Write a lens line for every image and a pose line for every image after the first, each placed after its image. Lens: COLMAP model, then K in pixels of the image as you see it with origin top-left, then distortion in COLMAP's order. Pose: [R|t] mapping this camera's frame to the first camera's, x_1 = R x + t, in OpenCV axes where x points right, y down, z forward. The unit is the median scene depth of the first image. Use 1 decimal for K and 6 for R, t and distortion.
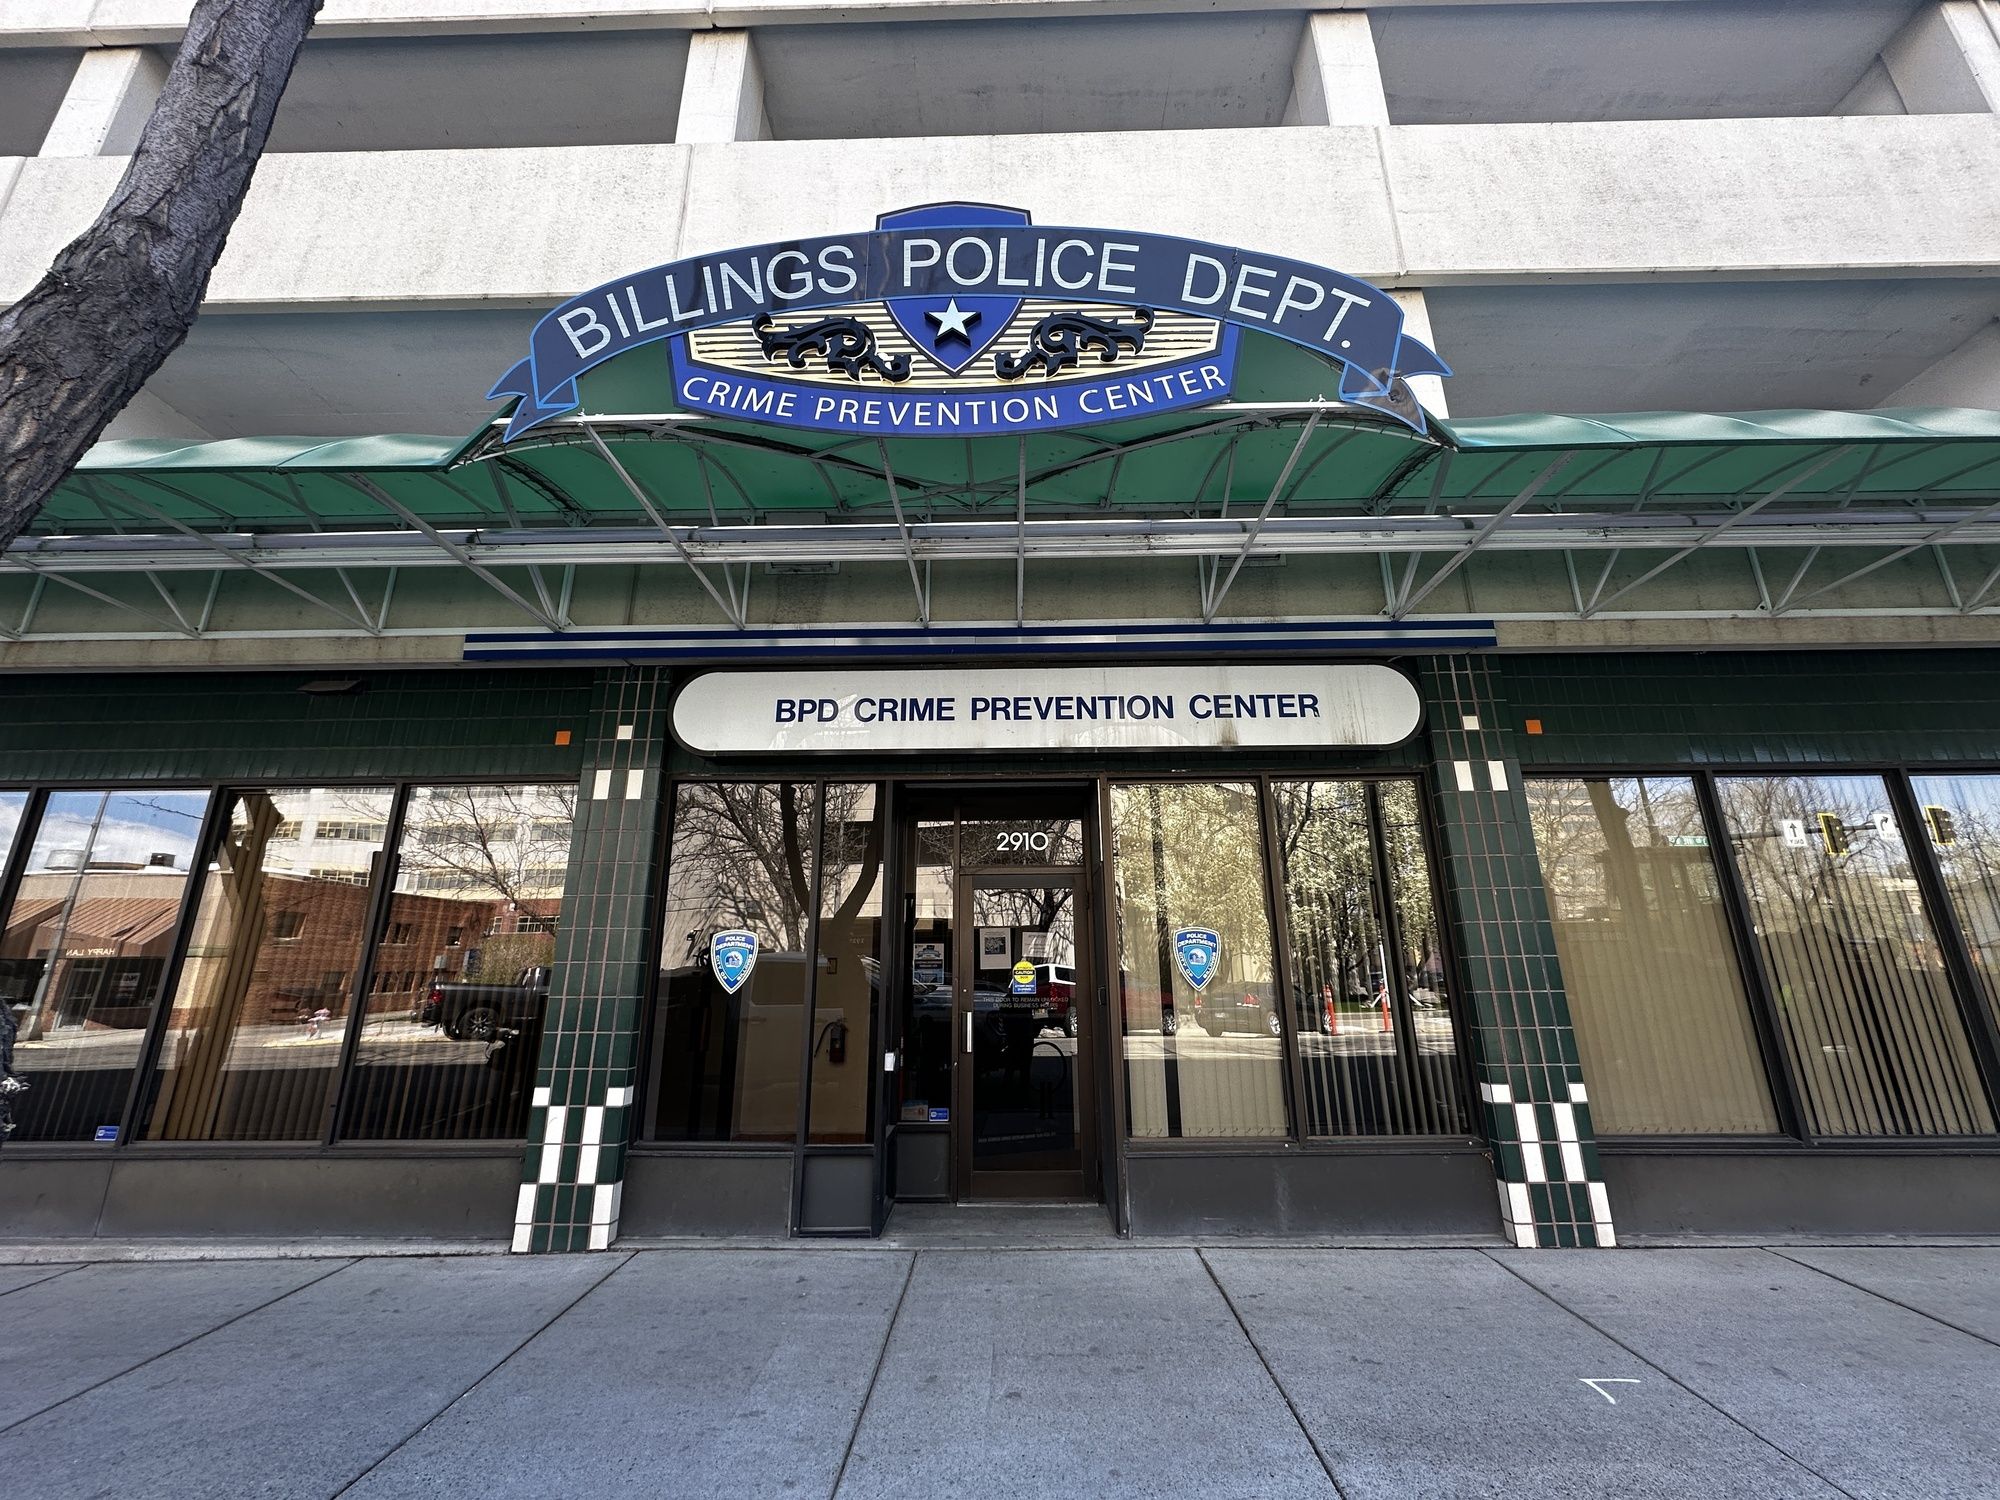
lens RADIAL K [[794.0, 0, 1001.6], [0, 794.0, 749.4], [0, 0, 1]] dist [-0.003749, 0.000611]
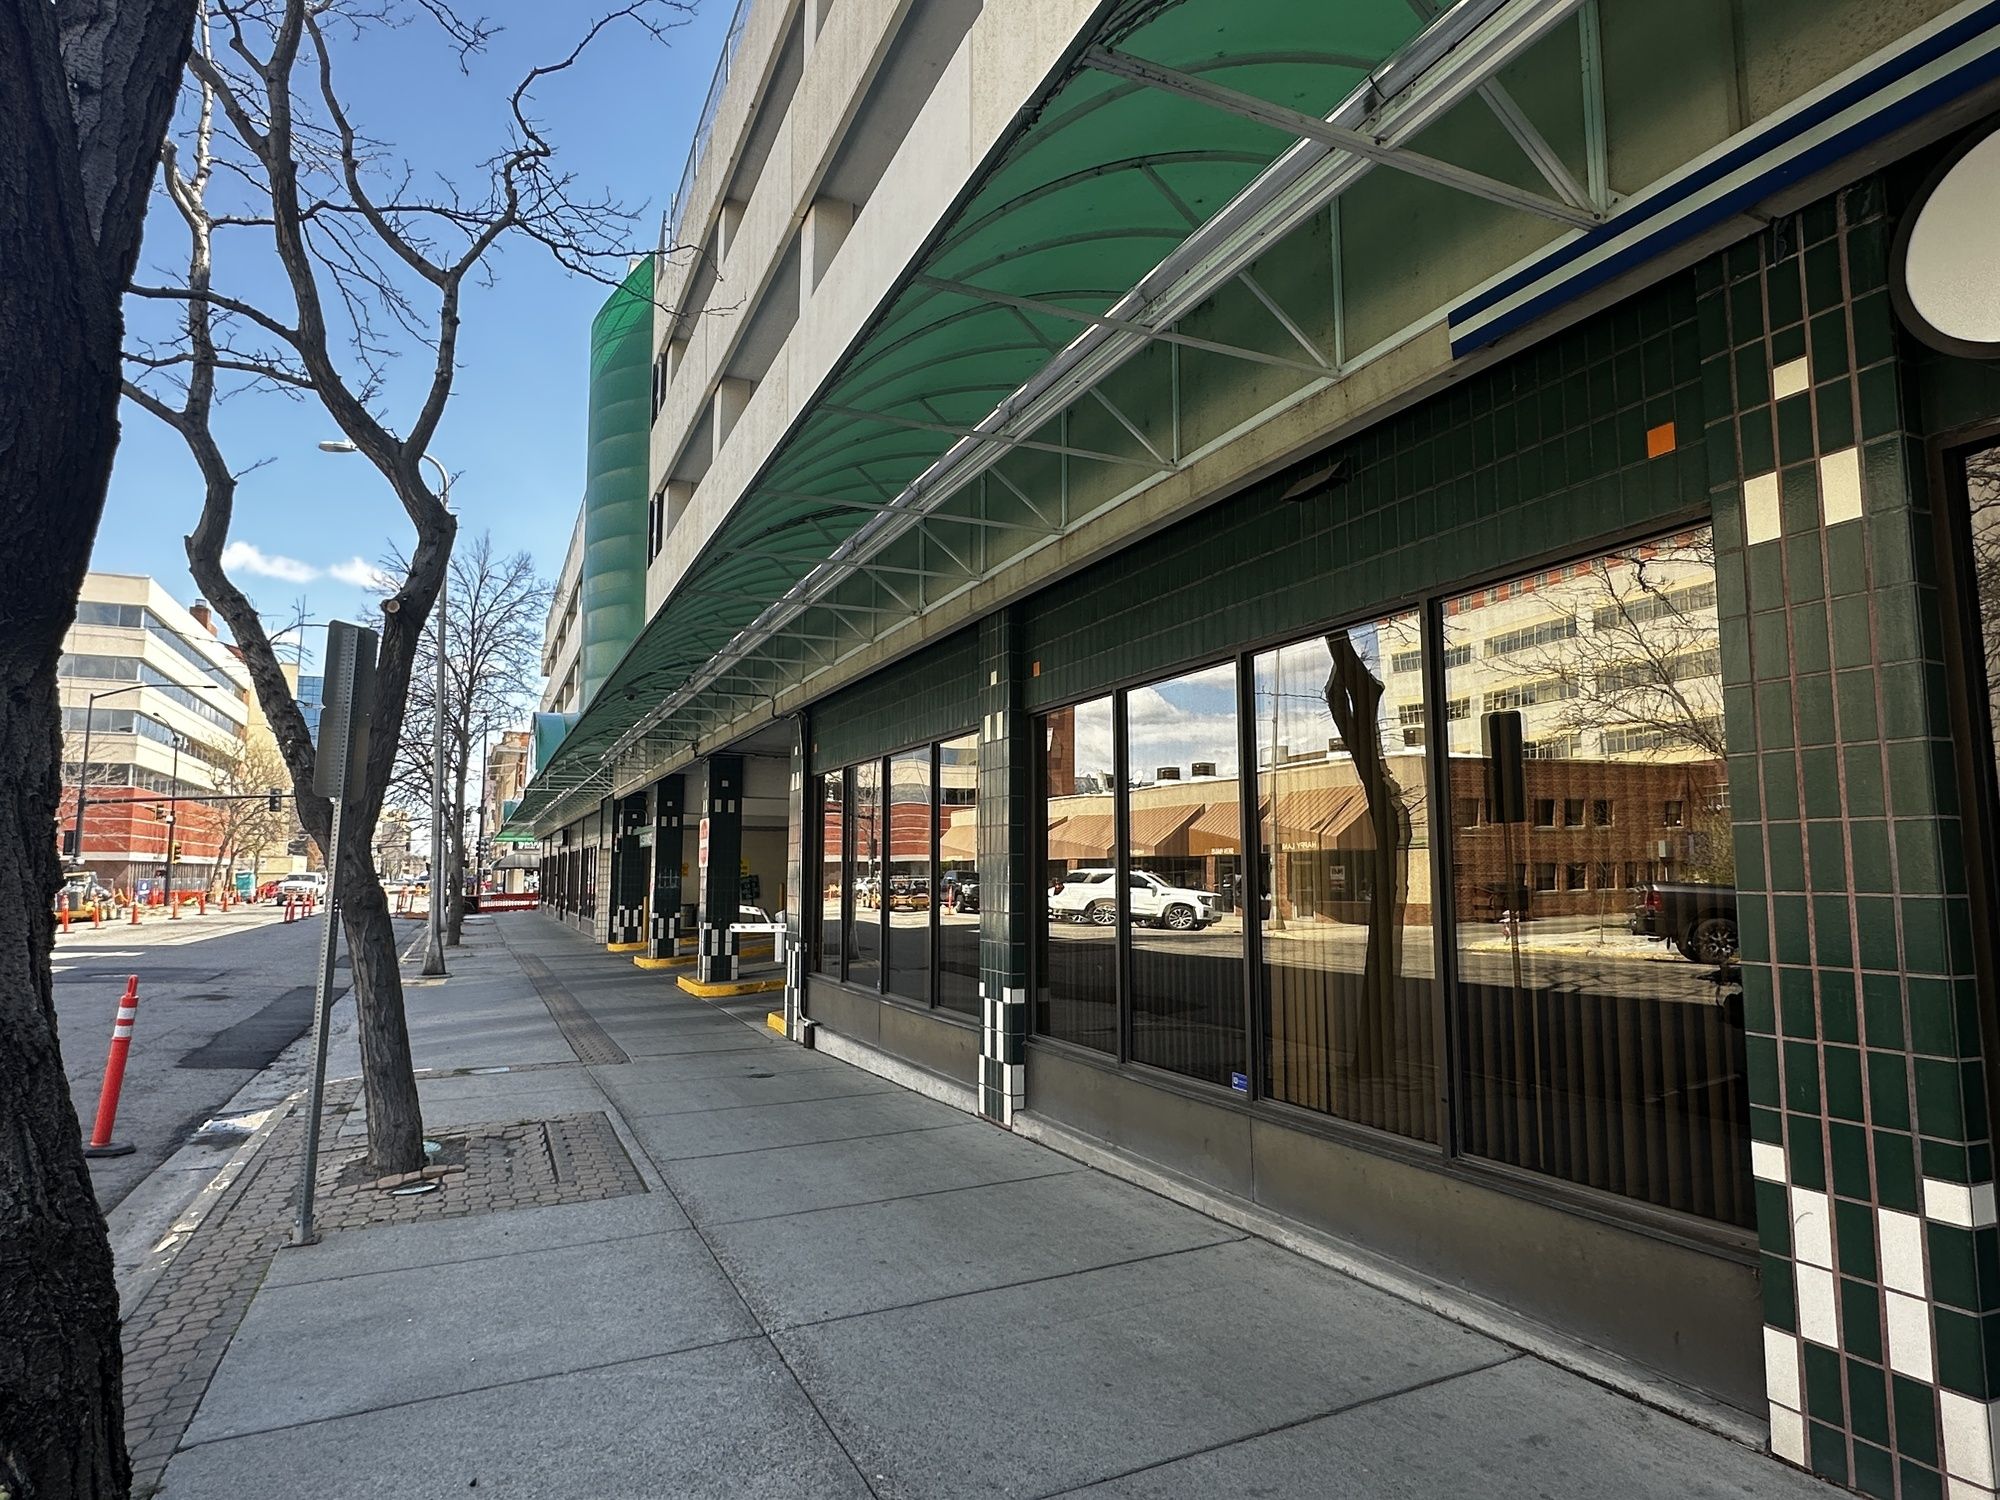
lens RADIAL K [[1154.9, 0, 1002.3], [0, 1154.9, 757.1], [0, 0, 1]] dist [-0.000157, -0.000102]
pose [[0.432863, -0.085077, -0.897436, -0.115718], [0.249891, 0.967846, 0.028778, 0.054606], [0.866132, -0.236718, 0.440205, 0.308619]]
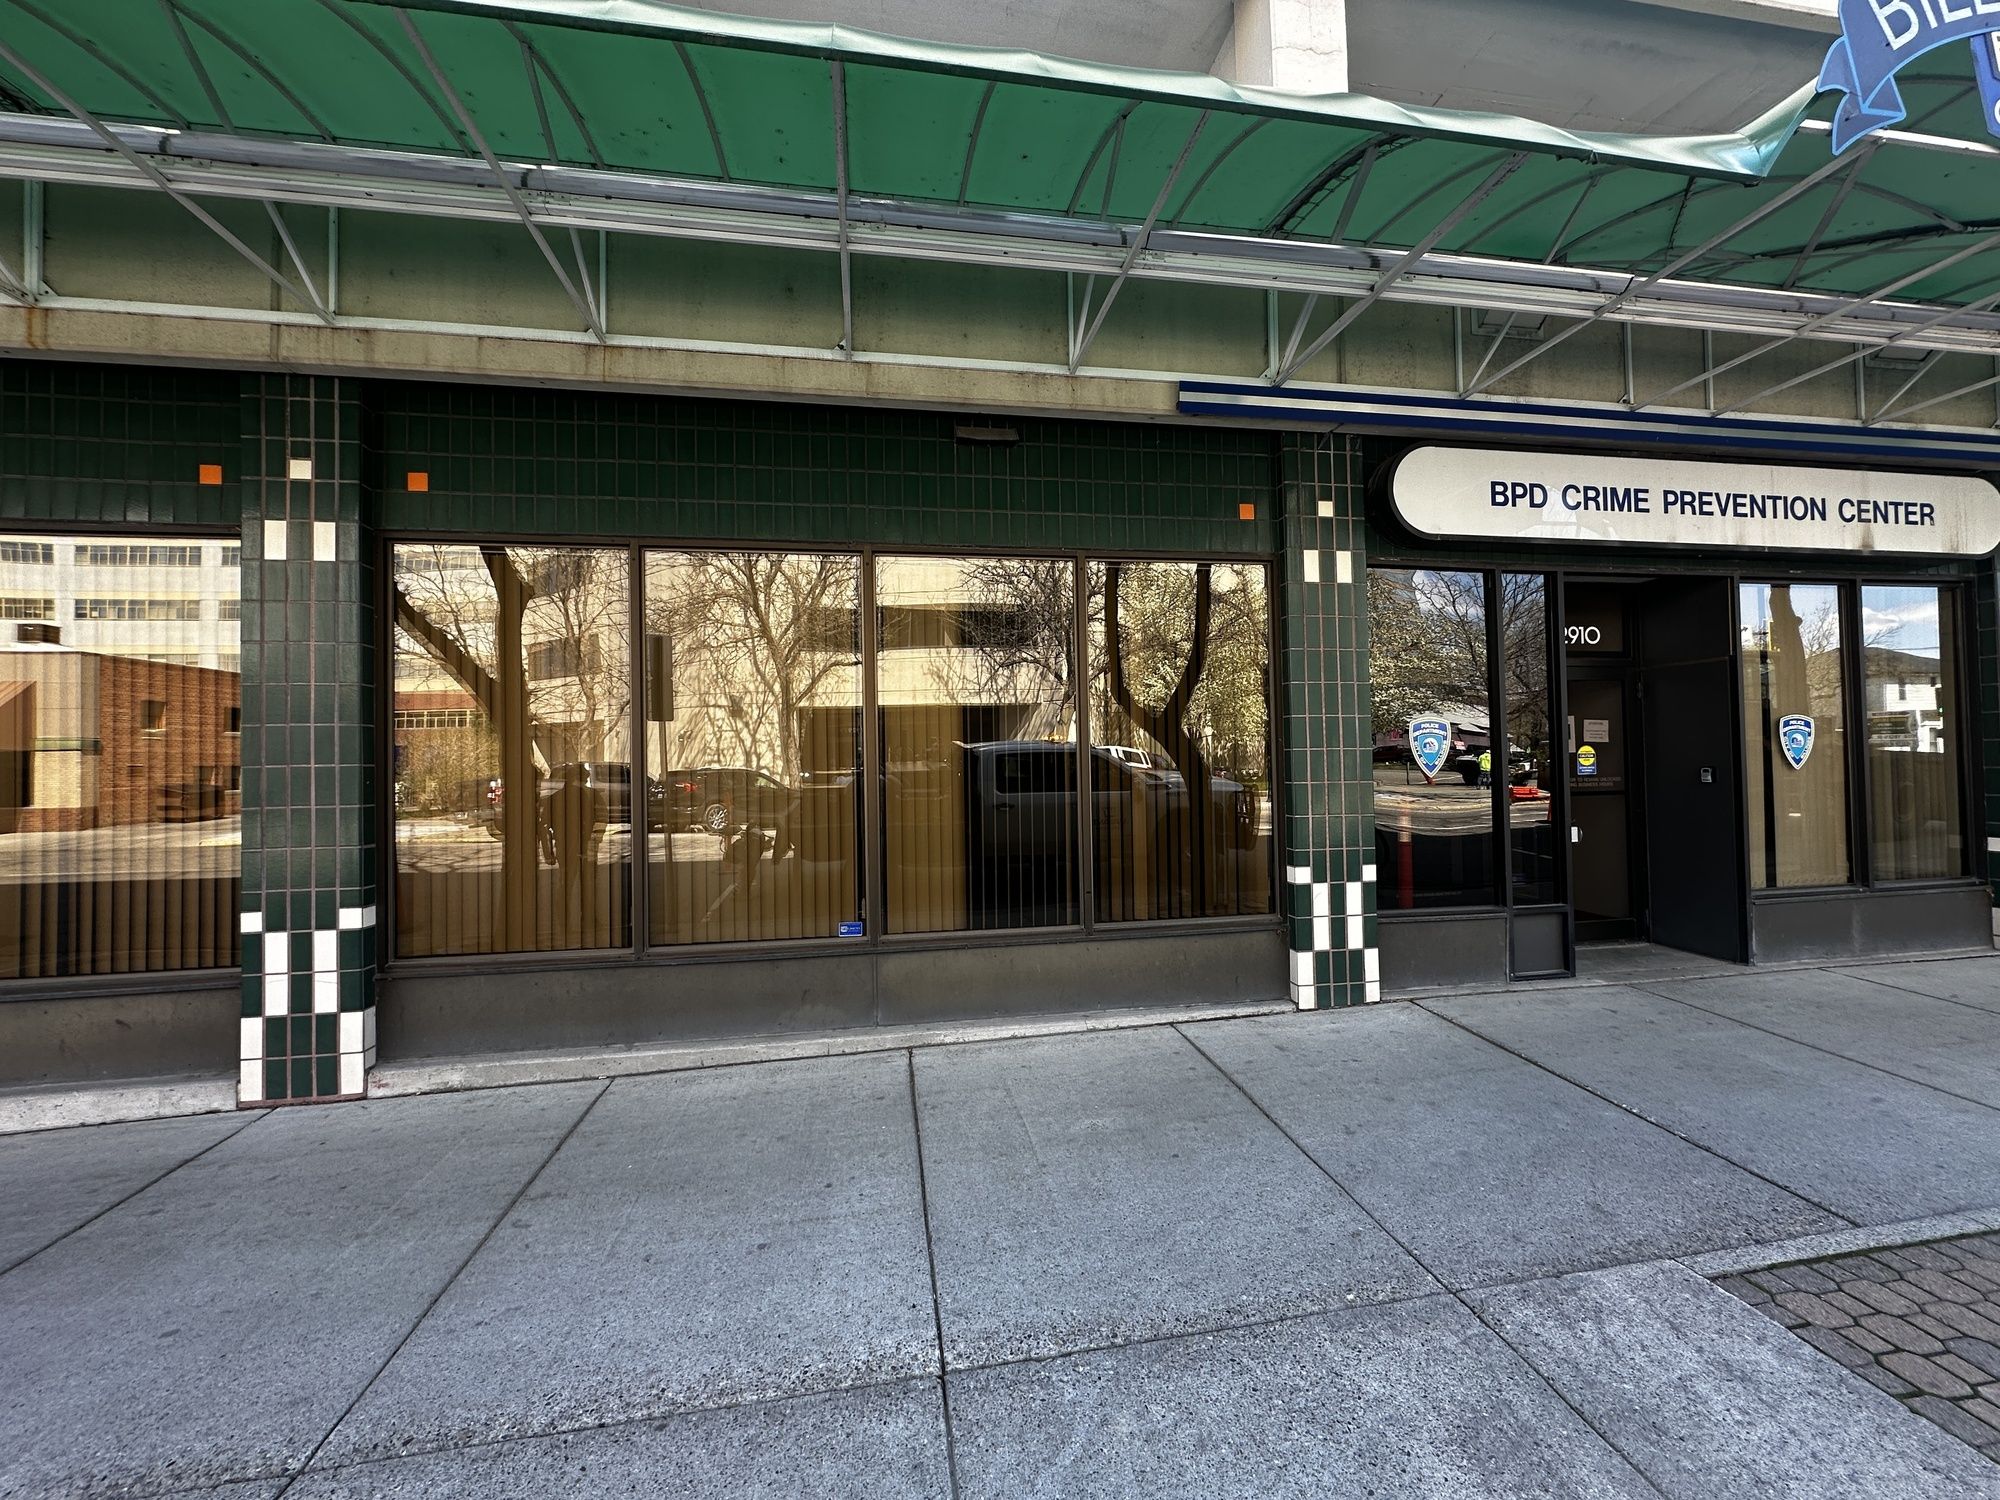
lens RADIAL K [[794.0, 0, 1008.0], [0, 794.0, 748.1], [0, 0, 1]] dist [-0.003749, 0.000611]
pose [[0.983381, -0.006734, 0.181426, -1.038776], [-0.039998, 0.966723, 0.252679, 0.030304], [-0.177090, -0.255737, 0.950388, 0.118140]]
